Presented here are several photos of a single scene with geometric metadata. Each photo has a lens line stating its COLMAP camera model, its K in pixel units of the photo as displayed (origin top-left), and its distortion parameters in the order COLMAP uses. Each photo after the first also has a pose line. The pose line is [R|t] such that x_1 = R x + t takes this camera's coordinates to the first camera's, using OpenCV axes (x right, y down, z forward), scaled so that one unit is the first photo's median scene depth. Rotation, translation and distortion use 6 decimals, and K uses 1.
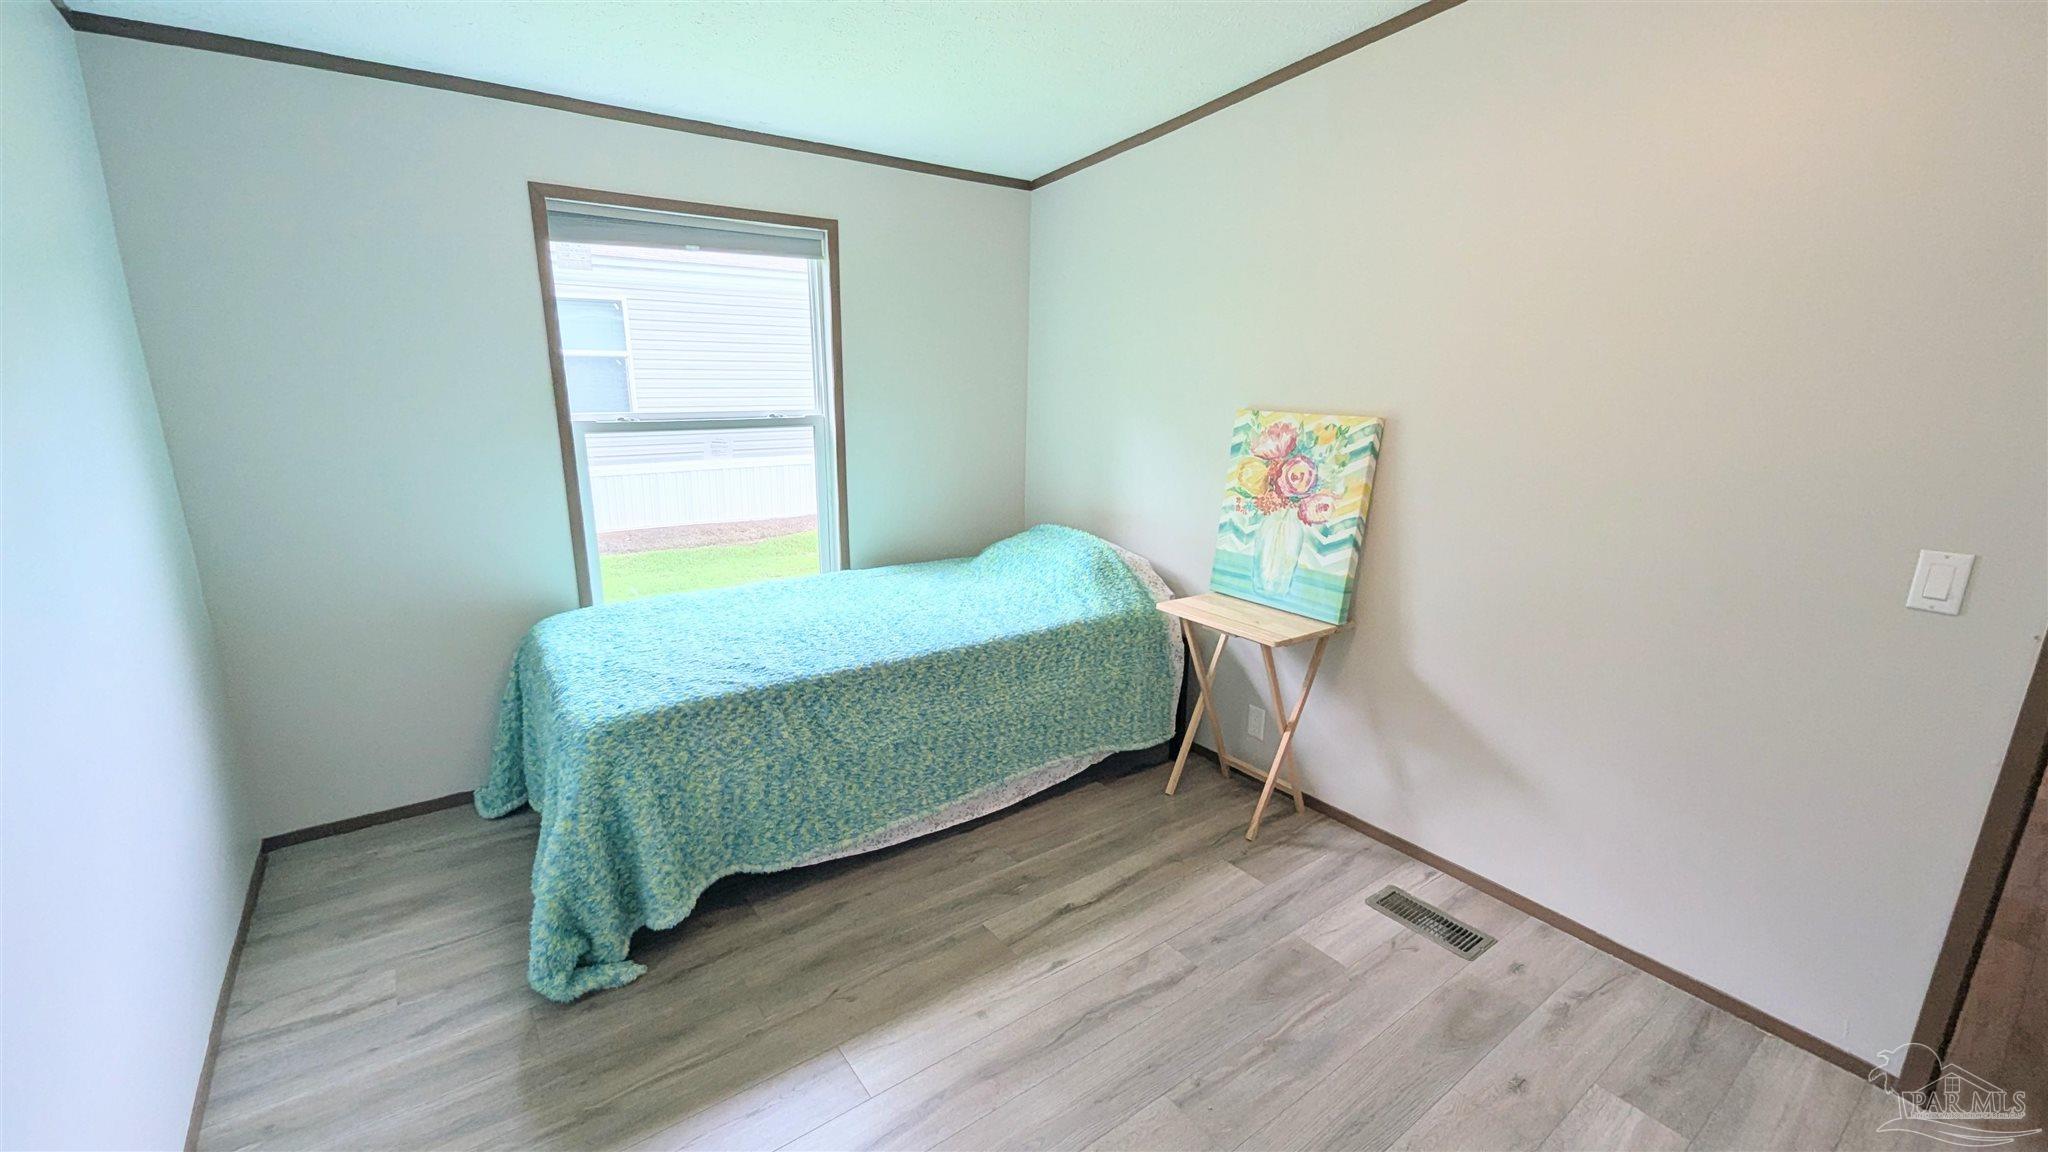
lens RADIAL K [[852.9, 0, 1026.6], [0, 852.9, 576.5], [0, 0, 1]] dist [0.000486, 0.000647]
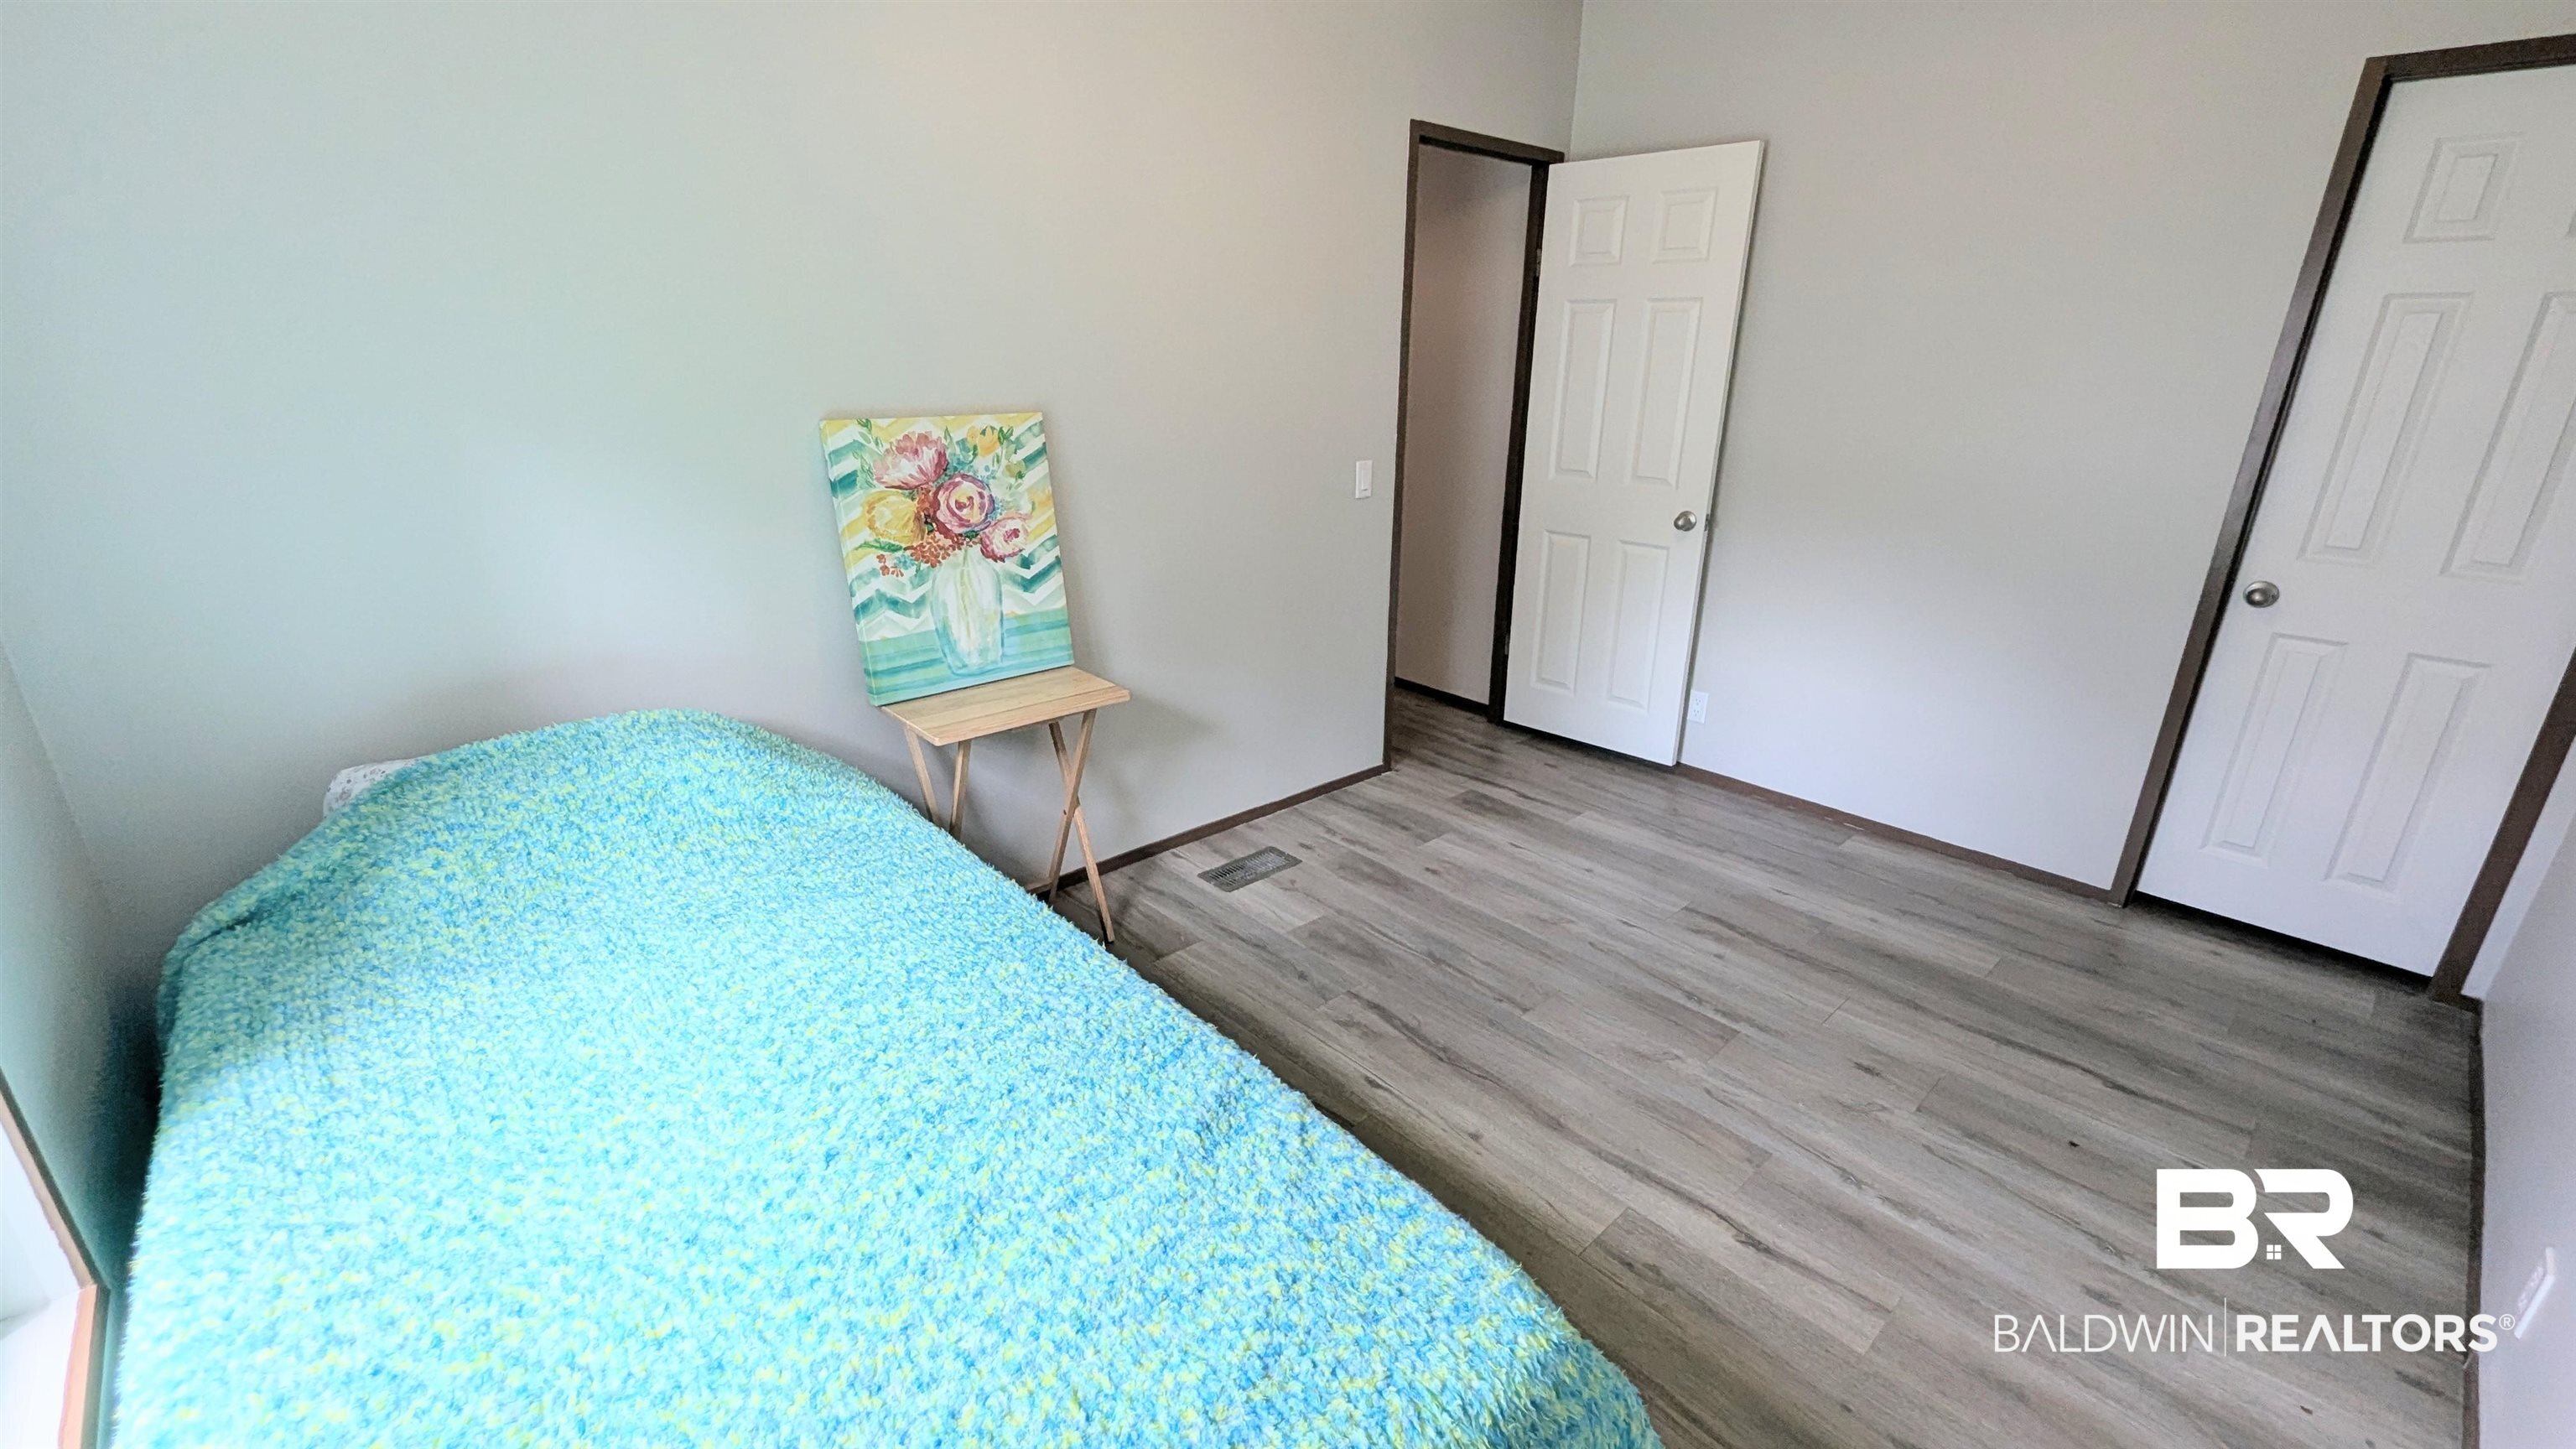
lens RADIAL K [[1072.8, 0, 1293.1], [0, 1072.8, 734.6], [0, 0, 1]] dist [0.000486, 0.000647]
pose [[-0.110794, -0.354442, 0.928491, -0.656179], [0.224951, 0.901053, 0.370810, -0.219734], [-0.968050, 0.249949, -0.020099, 0.801010]]
